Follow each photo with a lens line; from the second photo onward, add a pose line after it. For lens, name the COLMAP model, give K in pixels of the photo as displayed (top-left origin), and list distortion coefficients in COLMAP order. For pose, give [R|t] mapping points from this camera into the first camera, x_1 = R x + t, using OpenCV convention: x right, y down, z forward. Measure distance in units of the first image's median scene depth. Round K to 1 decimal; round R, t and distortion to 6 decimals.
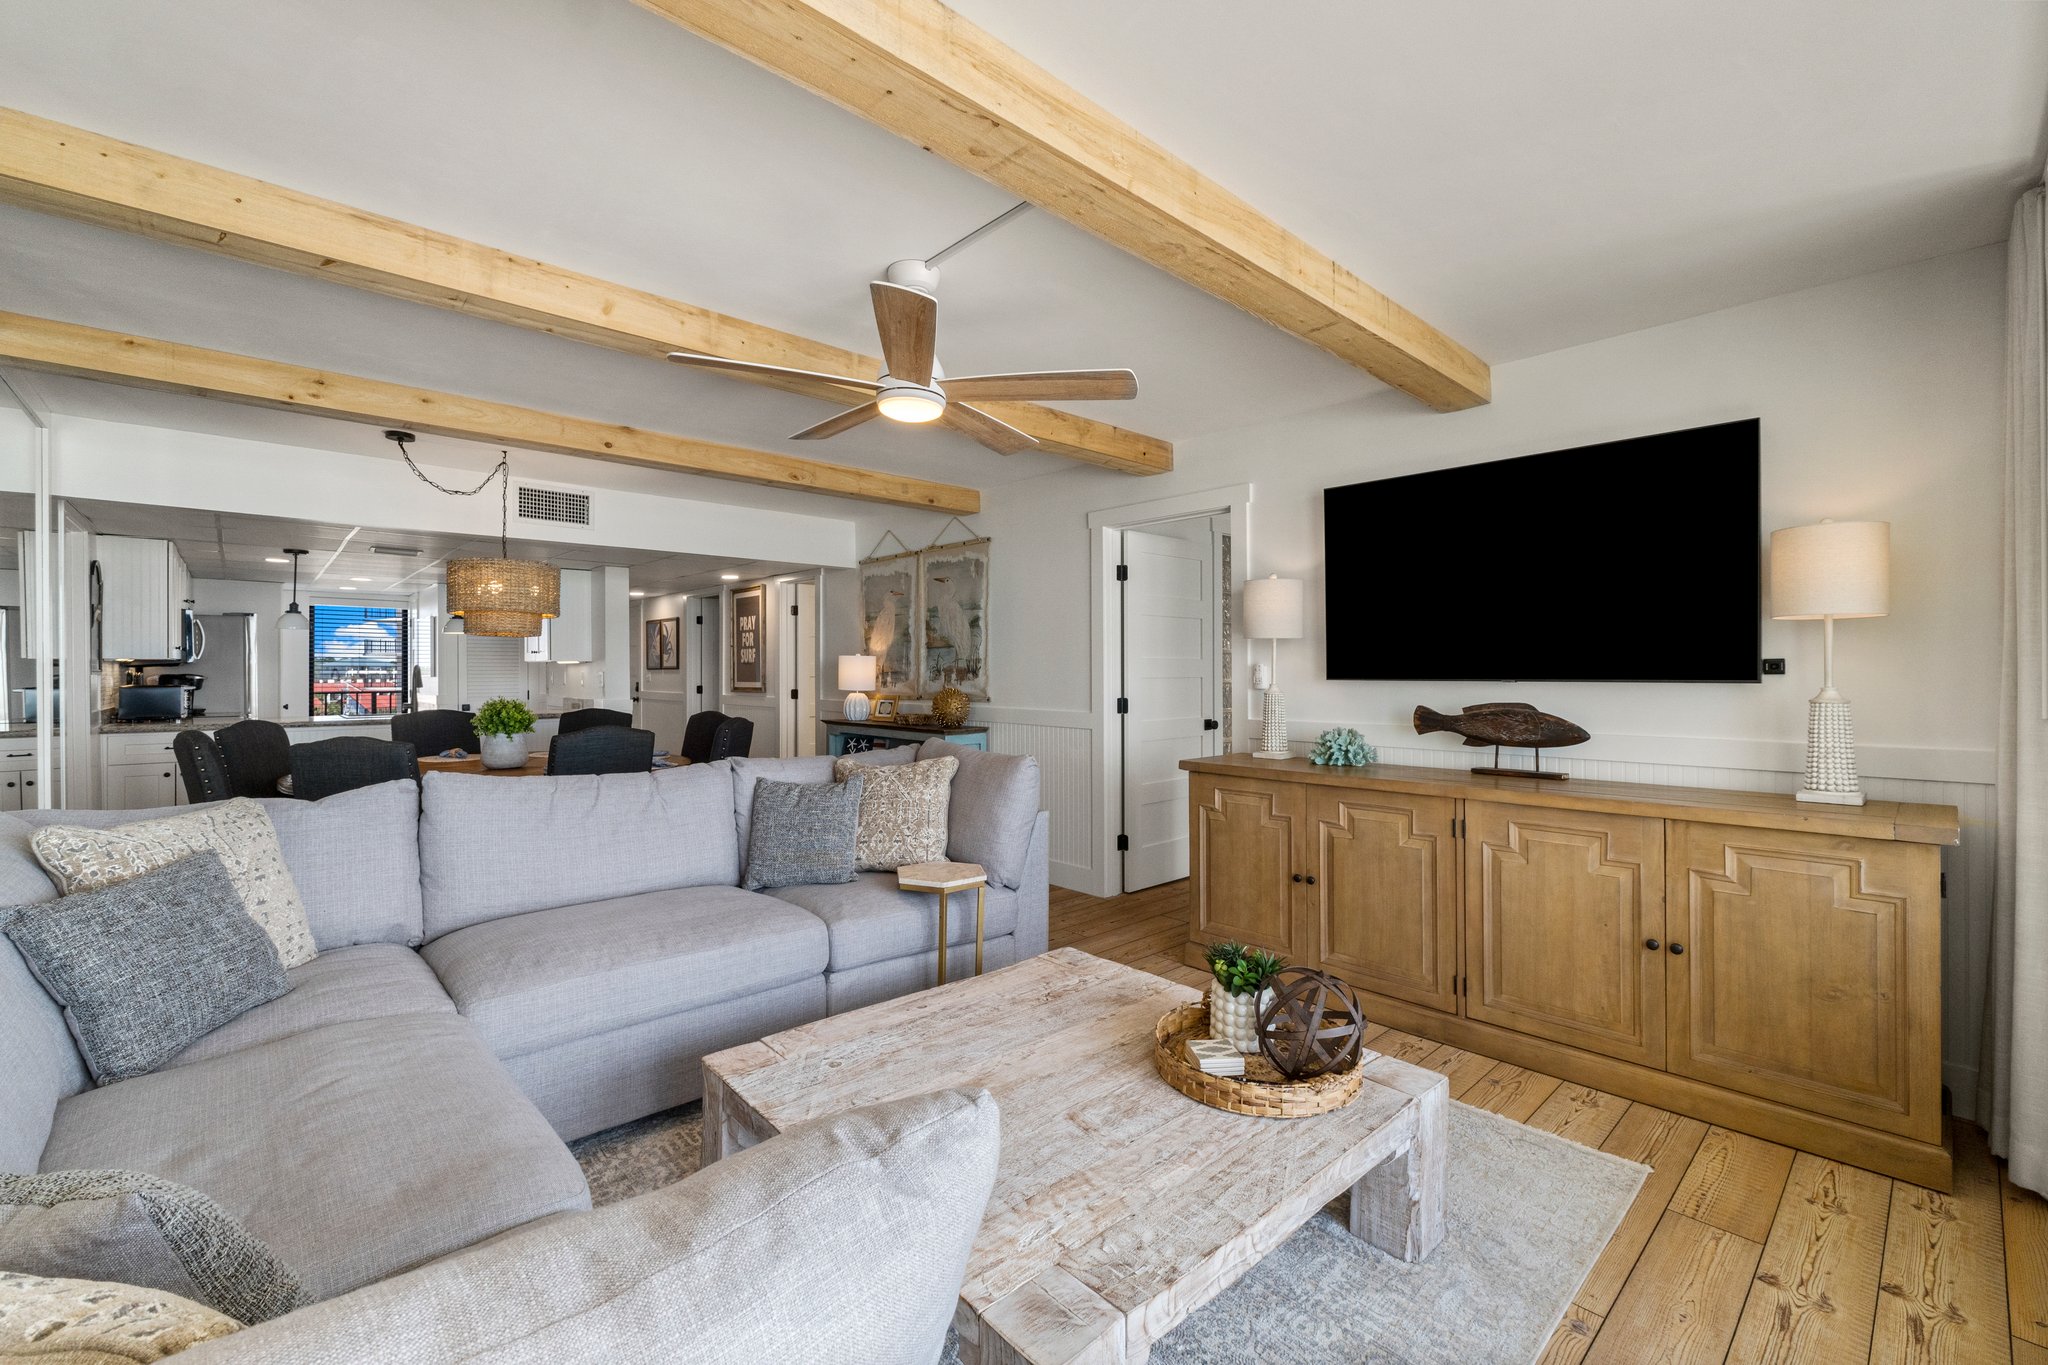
lens RADIAL K [[860.5, 0, 1031.7], [0, 860.5, 672.0], [0, 0, 1]] dist [-0.006269, 0.000827]
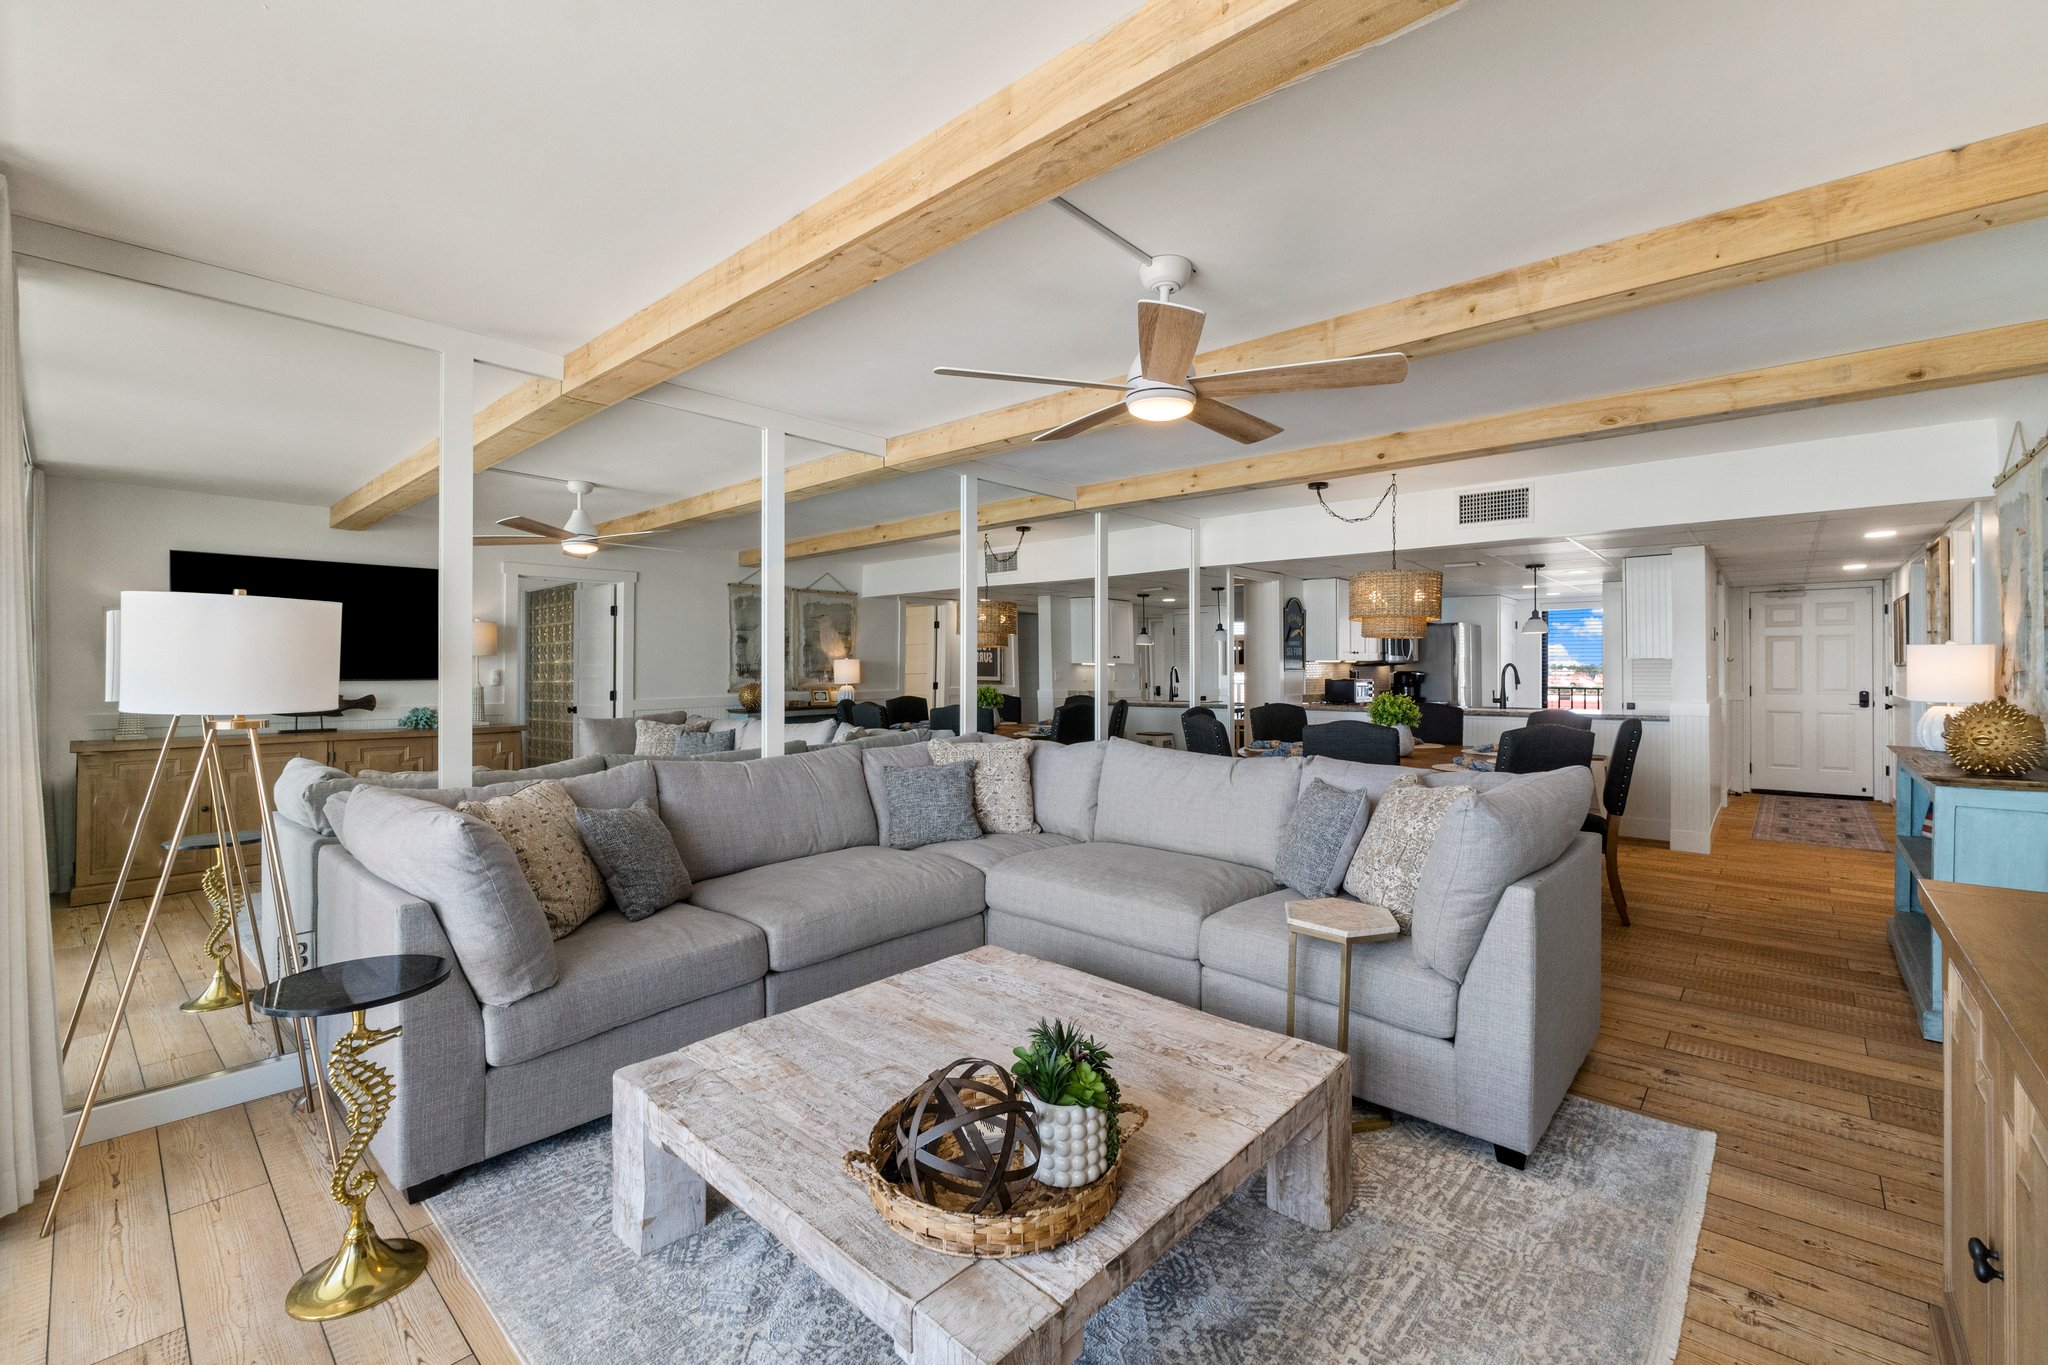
lens RADIAL K [[860.5, 0, 1031.7], [0, 860.5, 672.0], [0, 0, 1]] dist [-0.006269, 0.000827]
pose [[0.092598, 0.005692, -0.995687, 0.691874], [-0.003504, 0.999979, 0.005391, -0.003991], [0.995697, 0.002990, 0.092616, 0.631818]]
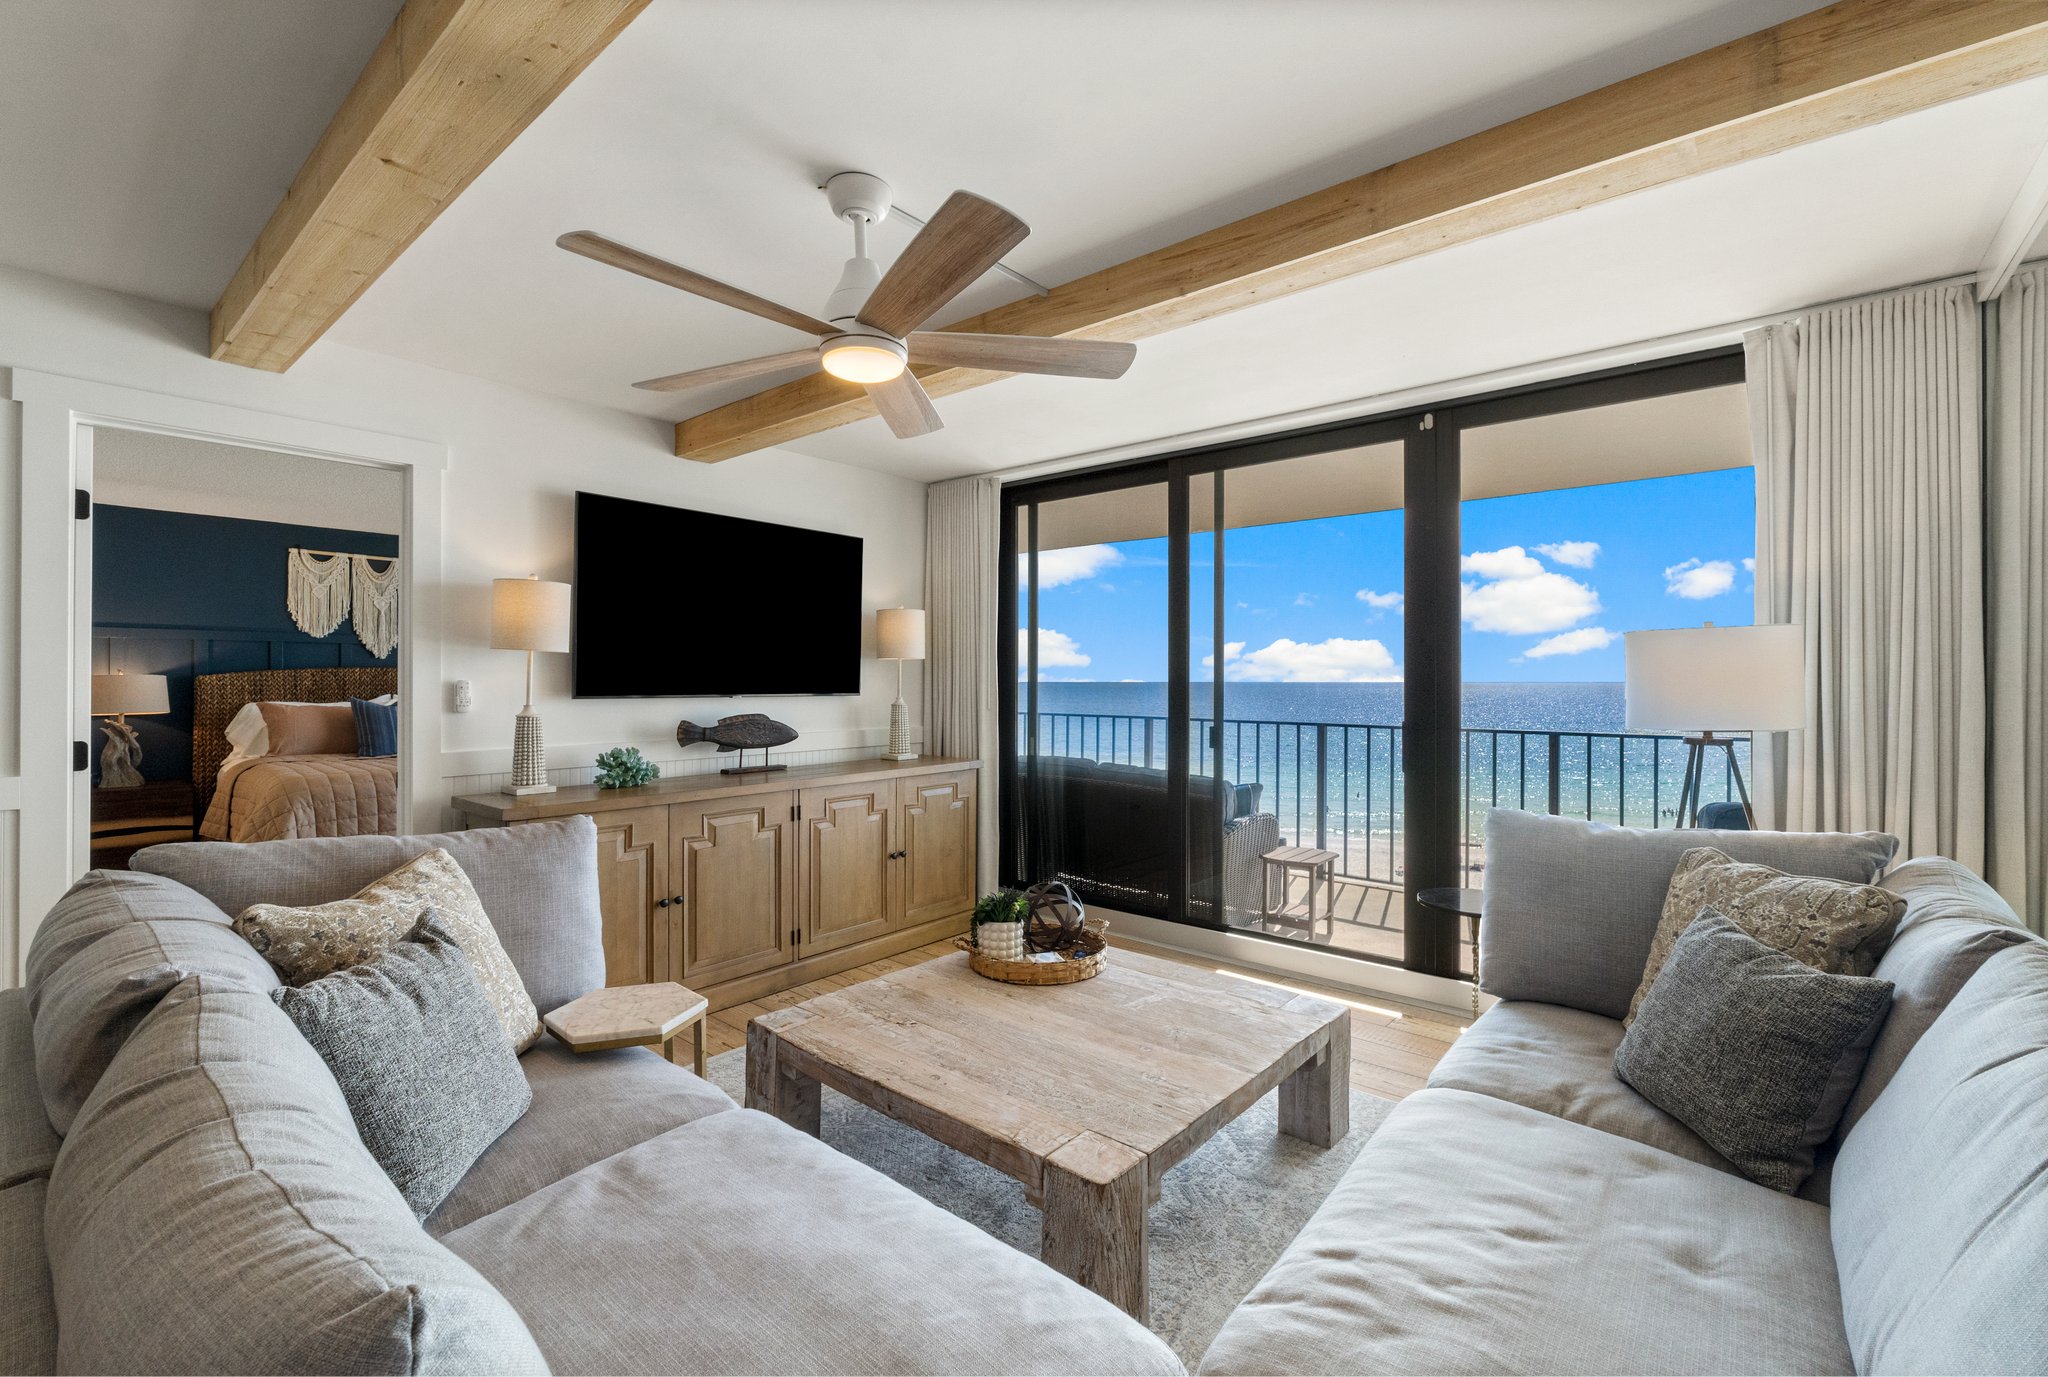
lens RADIAL K [[864.9, 0, 1024.0], [0, 864.9, 688.5], [0, 0, 1]] dist [-0.009172, 0.000180]
pose [[-0.127933, 0.001977, 0.991781, -0.766272], [0.005087, 0.999986, -0.001338, 0.003371], [-0.991770, 0.004874, -0.127942, 0.791926]]
